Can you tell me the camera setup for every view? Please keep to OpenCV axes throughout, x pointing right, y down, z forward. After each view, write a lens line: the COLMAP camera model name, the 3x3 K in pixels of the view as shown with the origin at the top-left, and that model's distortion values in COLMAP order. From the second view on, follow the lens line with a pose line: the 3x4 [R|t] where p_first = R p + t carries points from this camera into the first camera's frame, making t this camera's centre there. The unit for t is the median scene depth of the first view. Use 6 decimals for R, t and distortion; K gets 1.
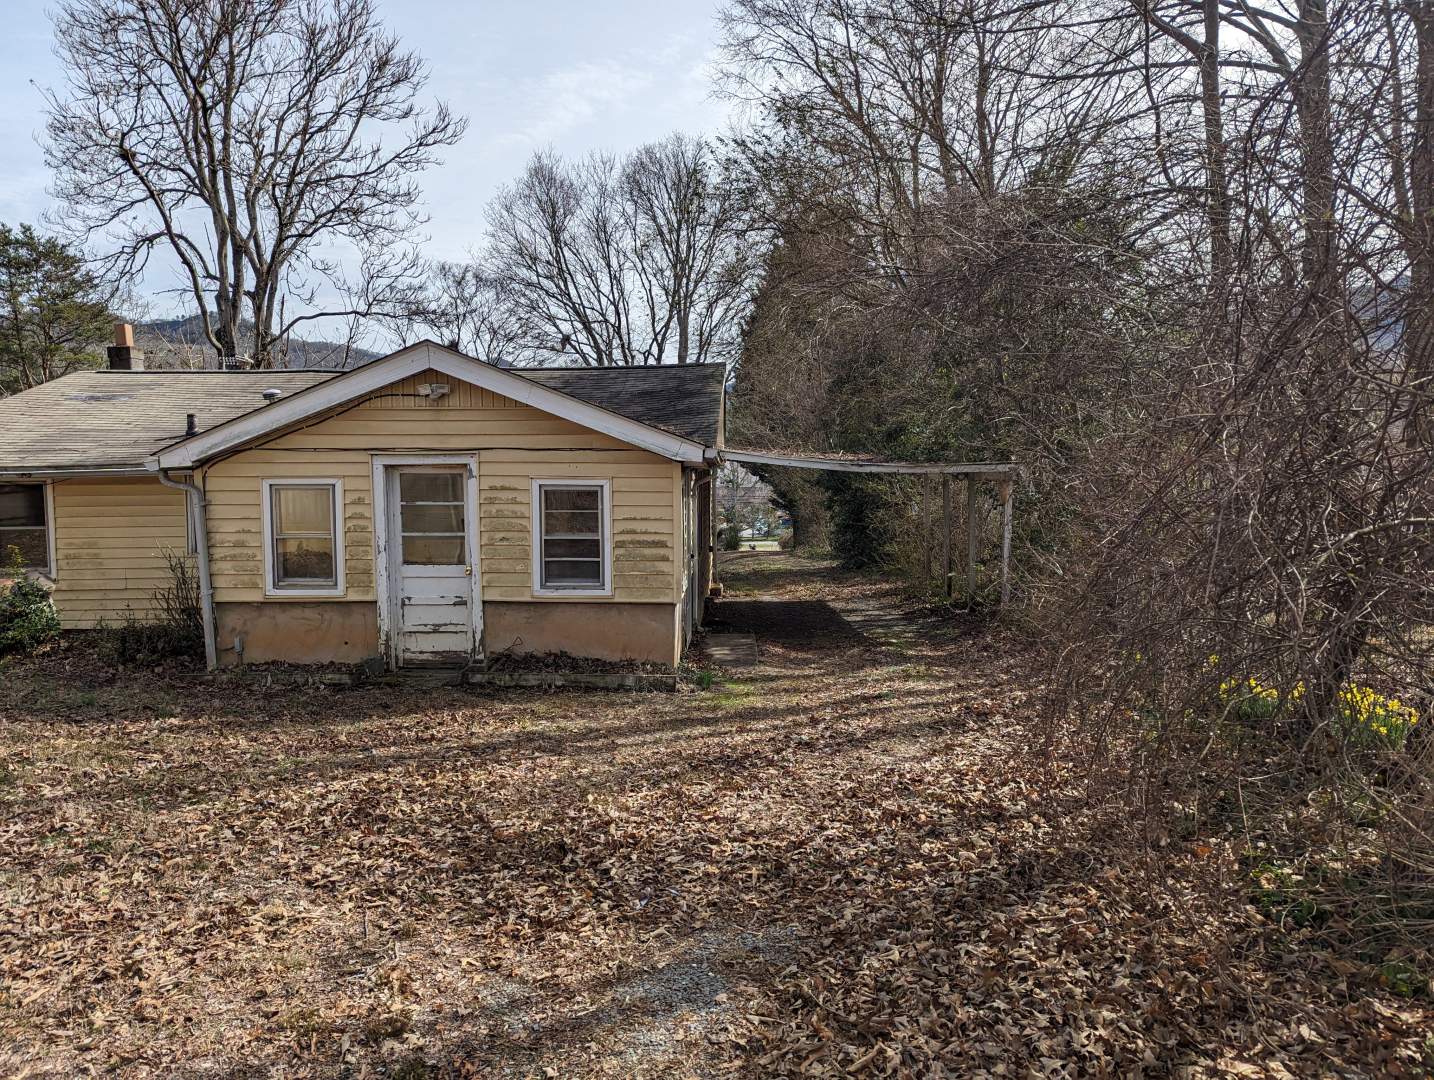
lens RADIAL K [[1002.6, 0, 722.2], [0, 1002.6, 534.9], [0, 0, 1]] dist [0.066961, -0.052718]
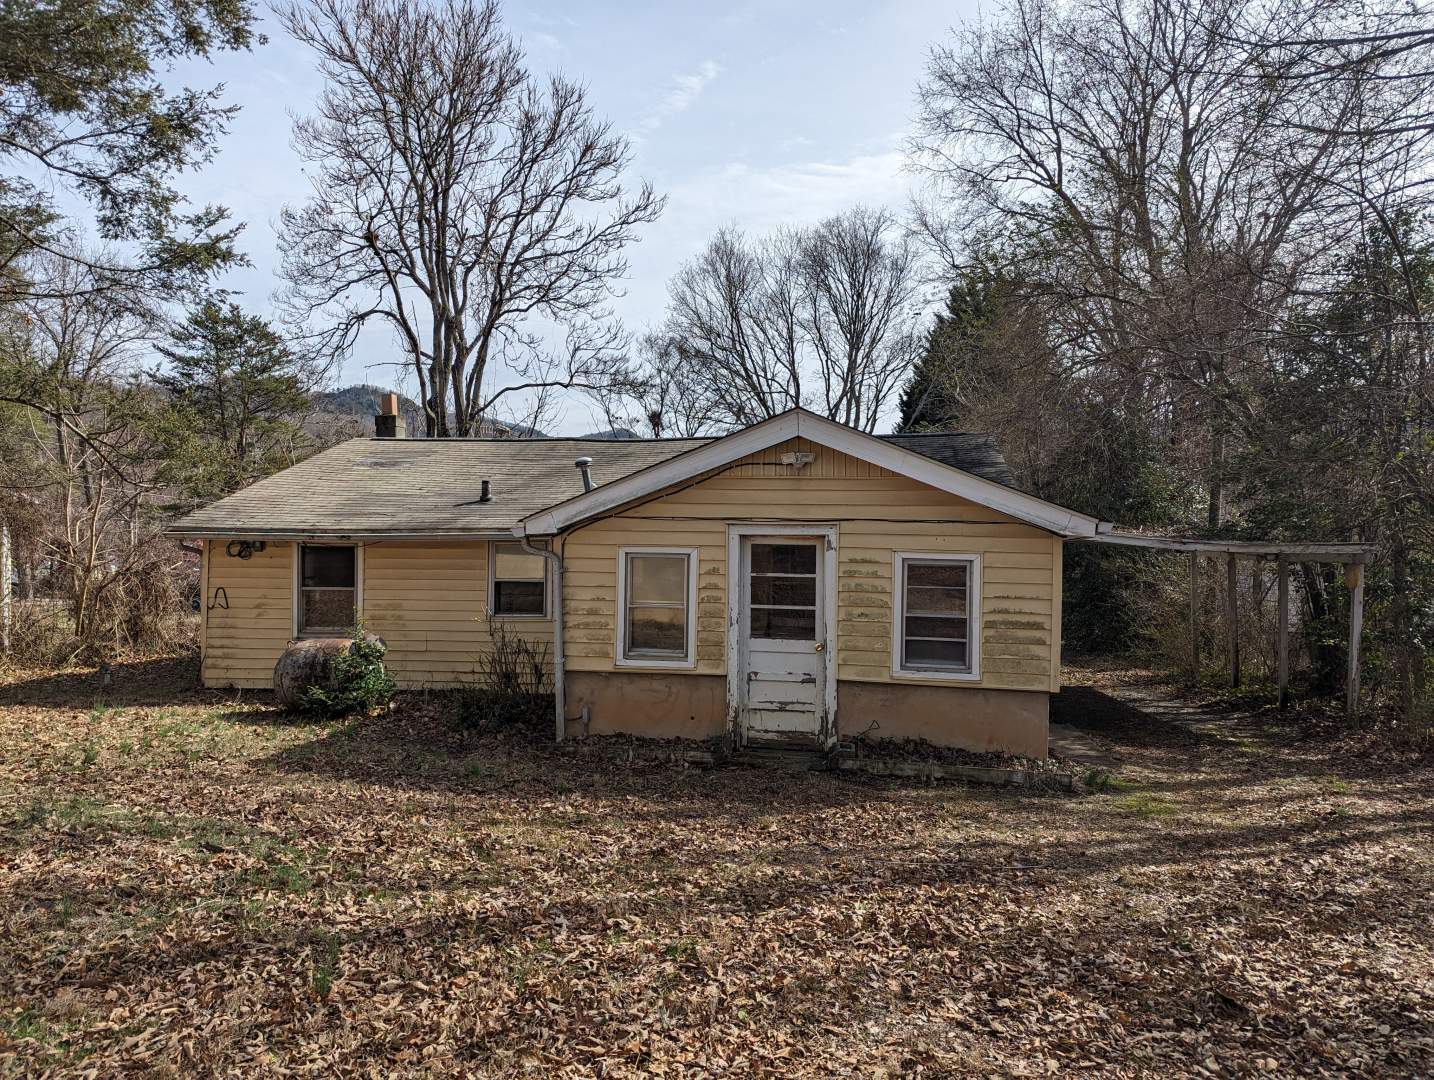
lens RADIAL K [[1002.6, 0, 719.9], [0, 1002.6, 546.5], [0, 0, 1]] dist [0.066961, -0.052718]
pose [[0.992428, 0.020887, -0.121036, -0.233518], [-0.027850, 0.998035, -0.056127, -0.003328], [0.119626, 0.059073, 0.991060, 0.044349]]
